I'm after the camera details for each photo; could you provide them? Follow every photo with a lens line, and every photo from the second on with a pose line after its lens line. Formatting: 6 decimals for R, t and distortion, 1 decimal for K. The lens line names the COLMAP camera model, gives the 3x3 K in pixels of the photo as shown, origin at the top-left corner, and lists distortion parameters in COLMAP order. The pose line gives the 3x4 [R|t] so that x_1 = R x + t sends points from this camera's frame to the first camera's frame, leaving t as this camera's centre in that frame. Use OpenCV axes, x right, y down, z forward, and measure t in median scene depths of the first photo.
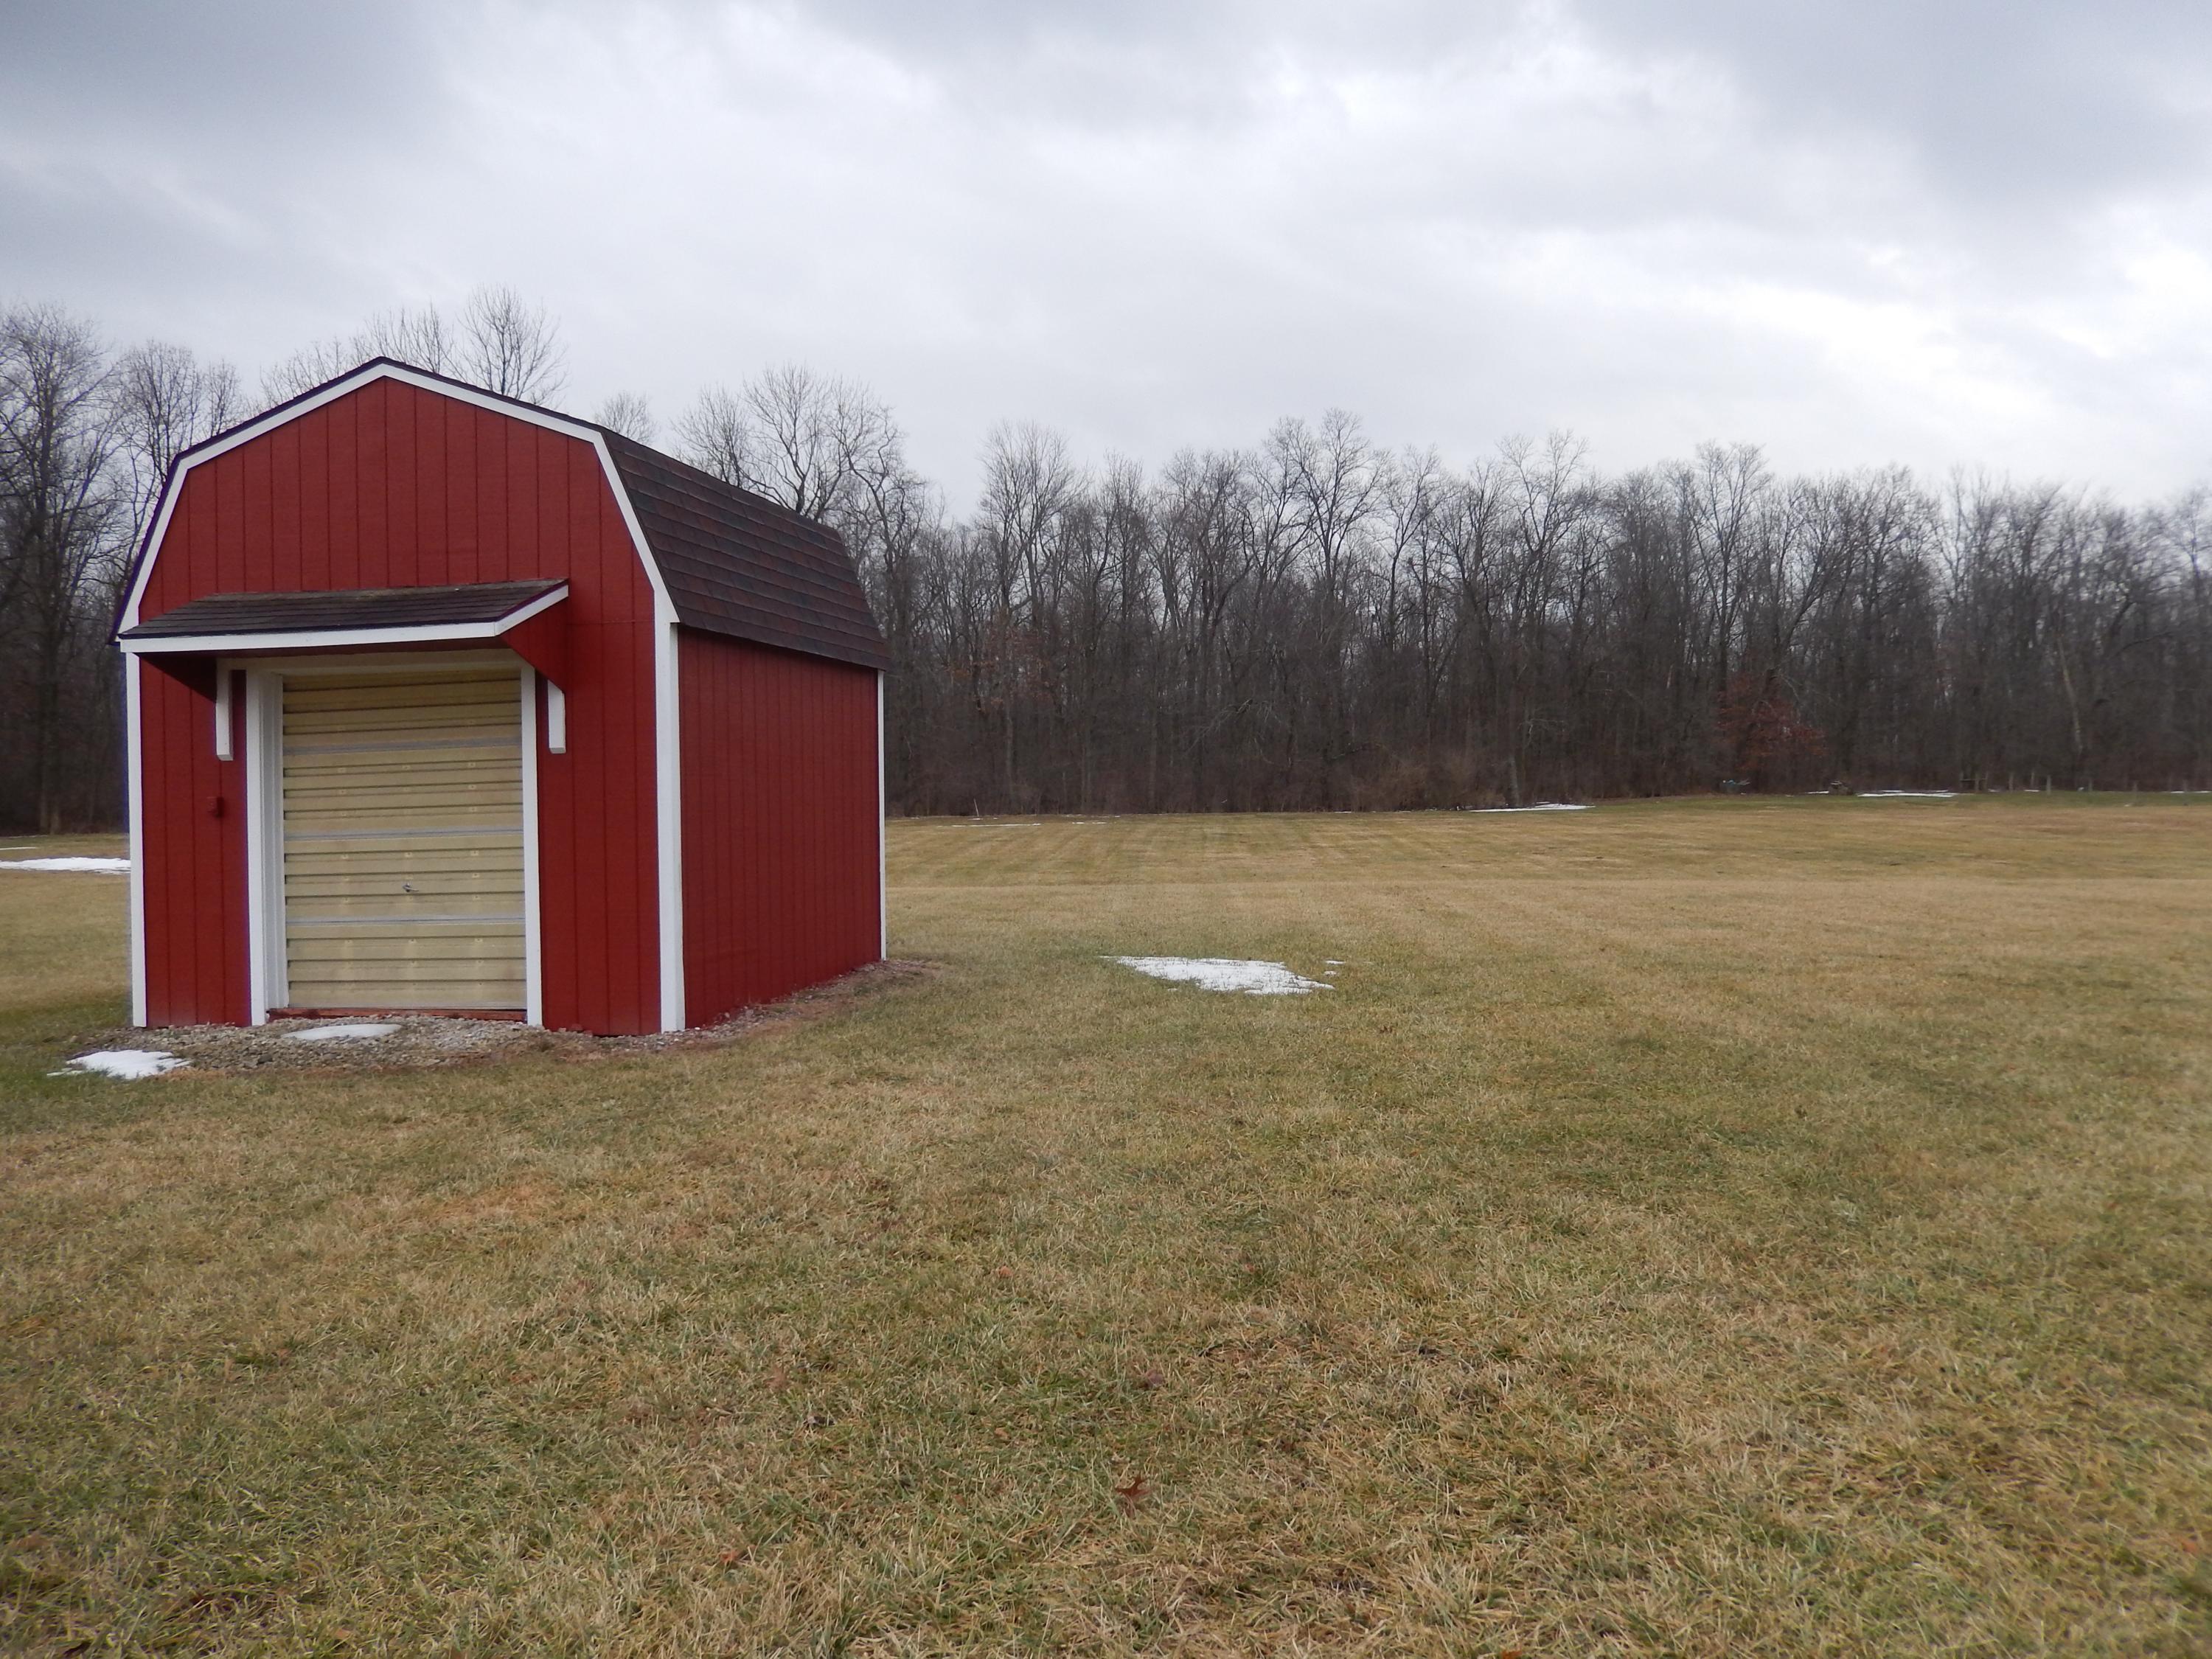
lens RADIAL K [[1639.7, 0, 1102.1], [0, 1639.7, 825.5], [0, 0, 1]] dist [-0.015987, 0.001118]
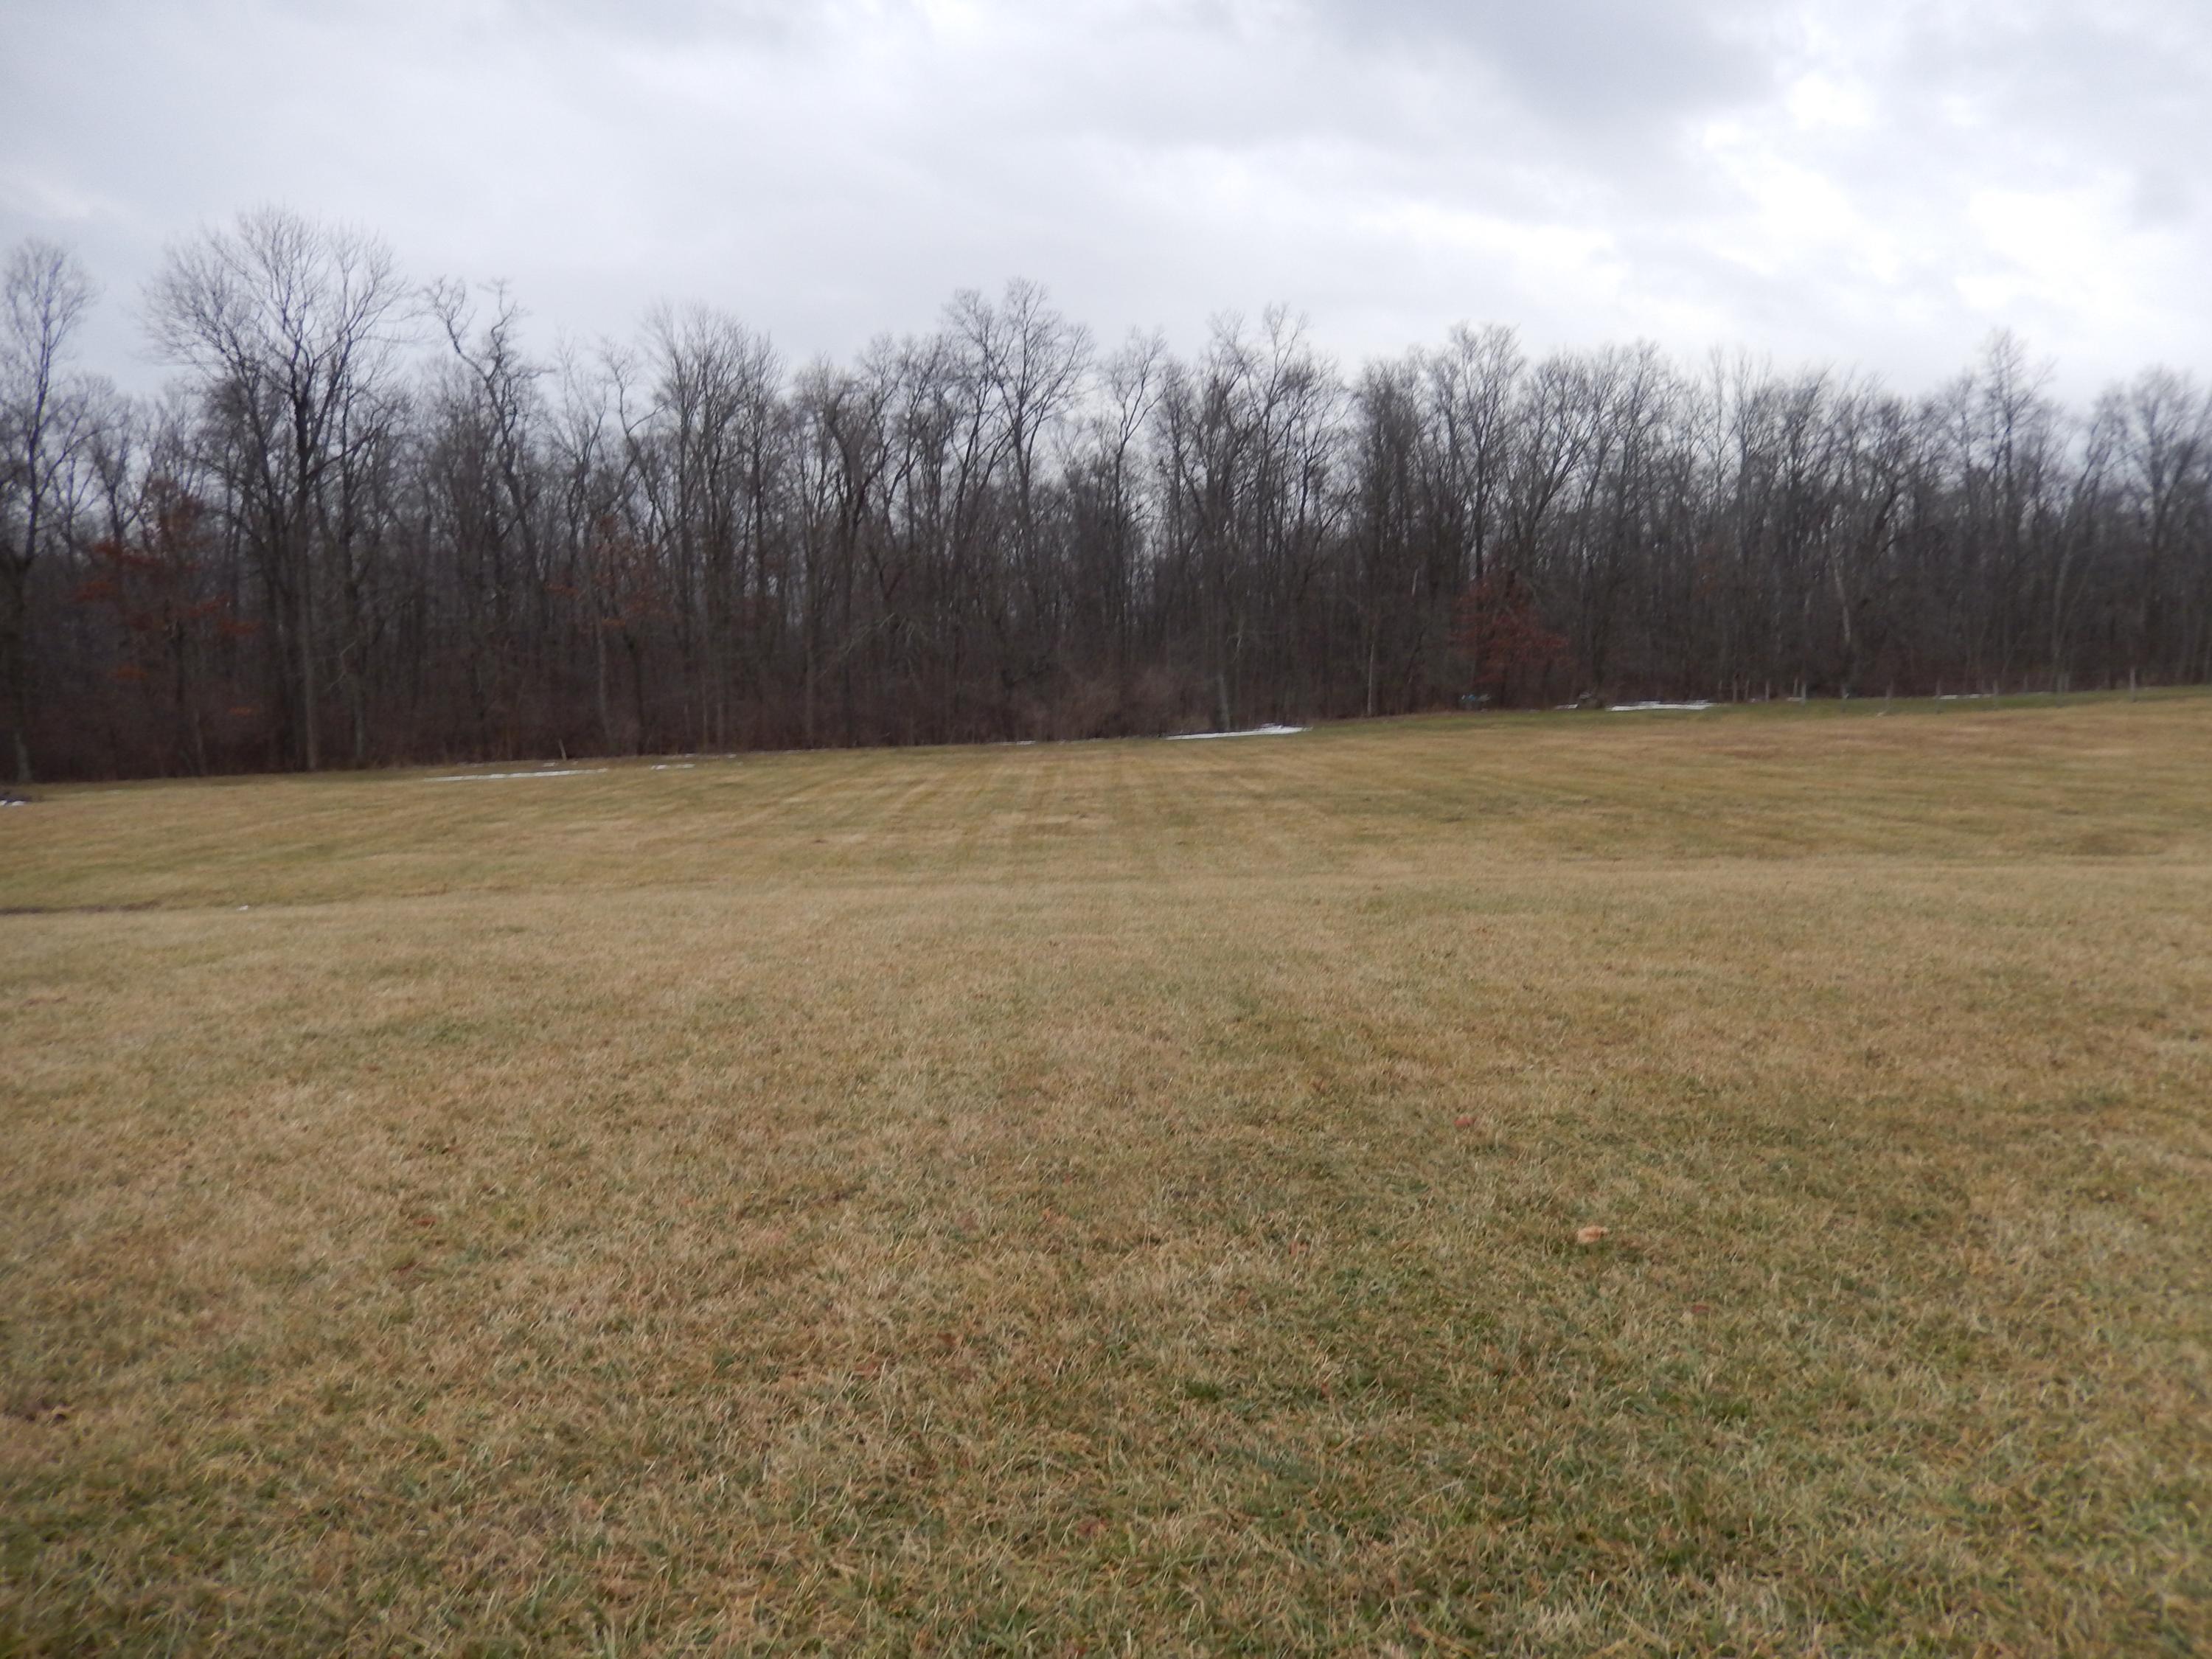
lens RADIAL K [[1639.7, 0, 1109.5], [0, 1639.7, 832.9], [0, 0, 1]] dist [-0.015987, 0.001118]
pose [[0.995158, -0.030011, 0.093593, 0.091807], [0.025124, 0.998280, 0.052964, -0.004282], [-0.095022, -0.050356, 0.994201, 0.106307]]
